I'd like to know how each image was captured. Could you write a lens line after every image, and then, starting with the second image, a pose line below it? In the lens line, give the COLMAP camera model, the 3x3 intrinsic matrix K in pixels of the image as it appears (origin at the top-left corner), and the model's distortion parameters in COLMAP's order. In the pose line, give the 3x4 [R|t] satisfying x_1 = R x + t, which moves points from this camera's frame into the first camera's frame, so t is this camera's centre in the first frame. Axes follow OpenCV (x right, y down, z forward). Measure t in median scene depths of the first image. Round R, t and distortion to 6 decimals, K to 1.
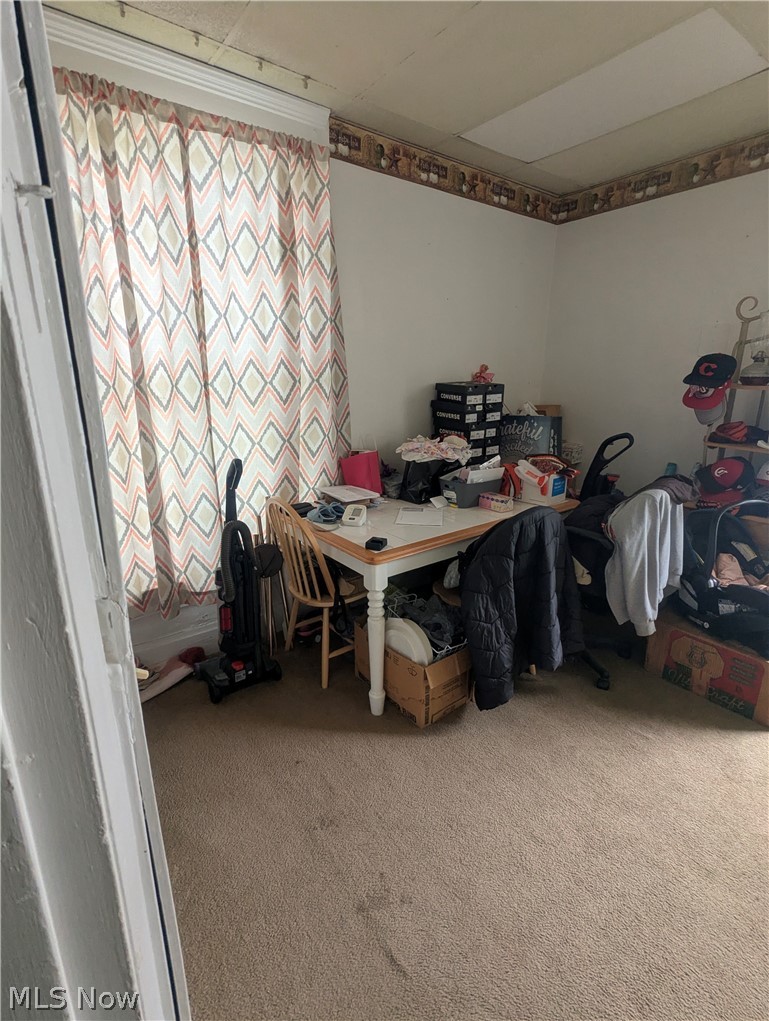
lens RADIAL K [[486.1, 0, 382.5], [0, 486.1, 509.3], [0, 0, 1]] dist [0.004994, -0.002029]
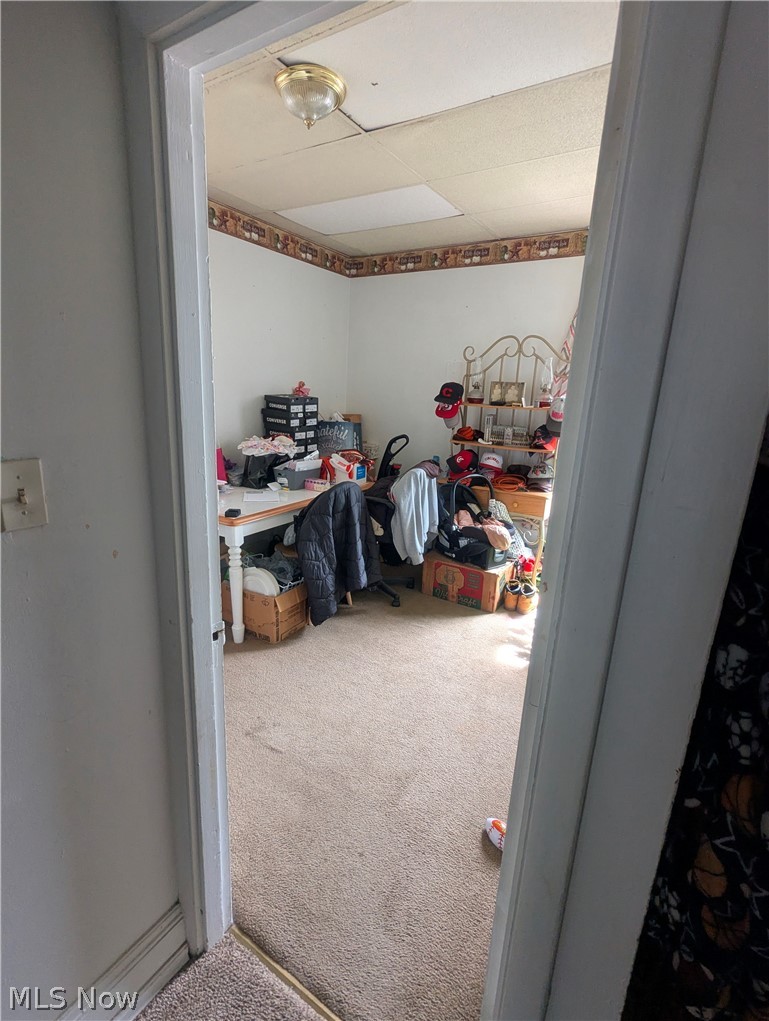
lens RADIAL K [[486.1, 0, 382.6], [0, 486.1, 509.3], [0, 0, 1]] dist [0.004994, -0.002029]
pose [[0.932376, -0.052516, 0.357654, -0.092578], [0.058961, 0.998235, -0.007133, 0.081411], [-0.356648, 0.027738, 0.933827, -0.356789]]
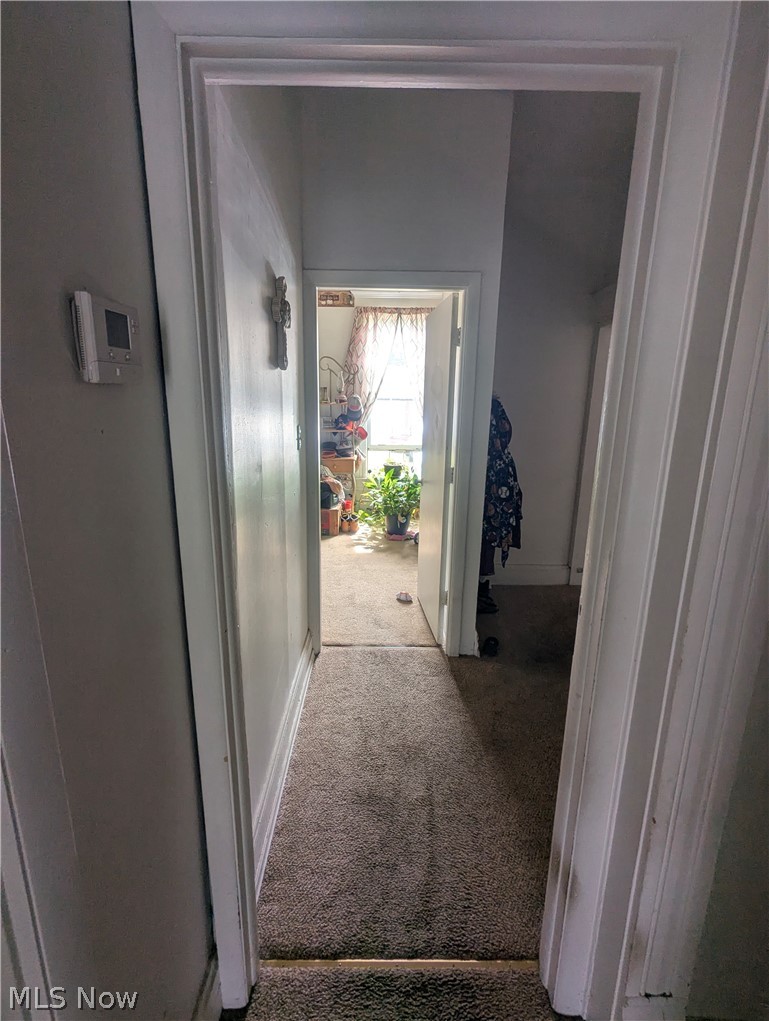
lens RADIAL K [[486.1, 0, 379.9], [0, 486.1, 510.3], [0, 0, 1]] dist [0.004994, -0.002029]
pose [[0.591252, -0.181727, 0.785746, -0.913755], [0.202019, 0.976593, 0.073853, 0.156642], [-0.780775, 0.115070, 0.614125, -0.665134]]
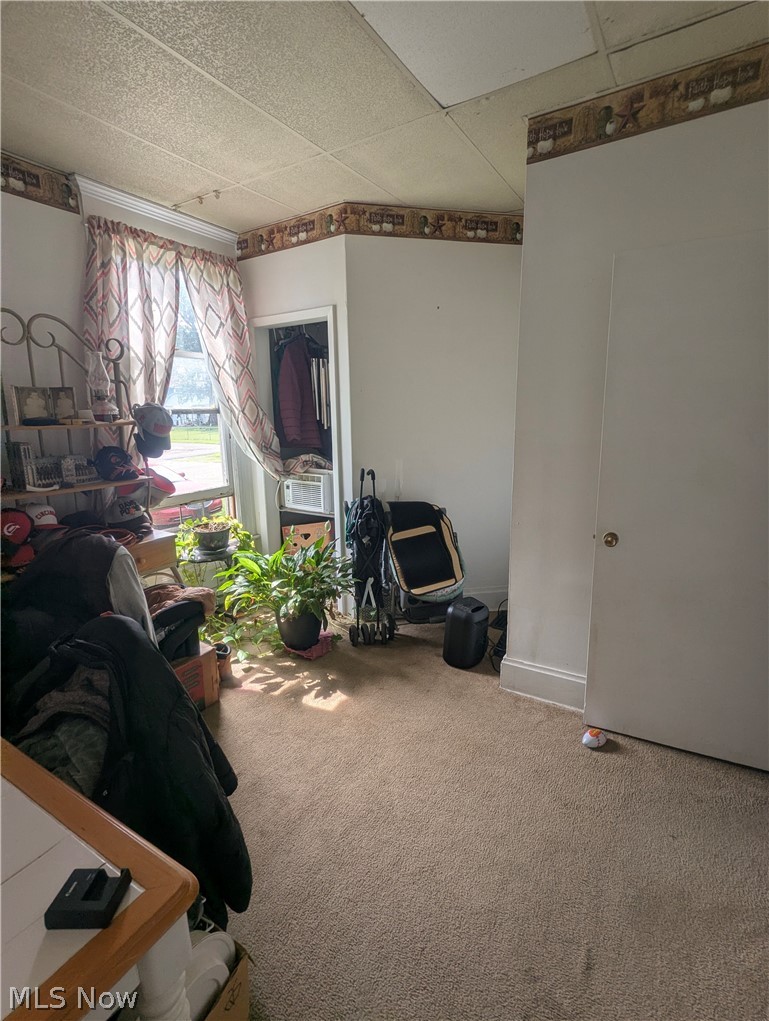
lens RADIAL K [[486.1, 0, 384.5], [0, 486.1, 510.9], [0, 0, 1]] dist [0.004994, -0.002029]
pose [[-0.365051, -0.193350, 0.910688, -0.309020], [0.253445, 0.920612, 0.297051, -0.205759], [-0.895825, 0.339248, -0.287067, 0.715448]]
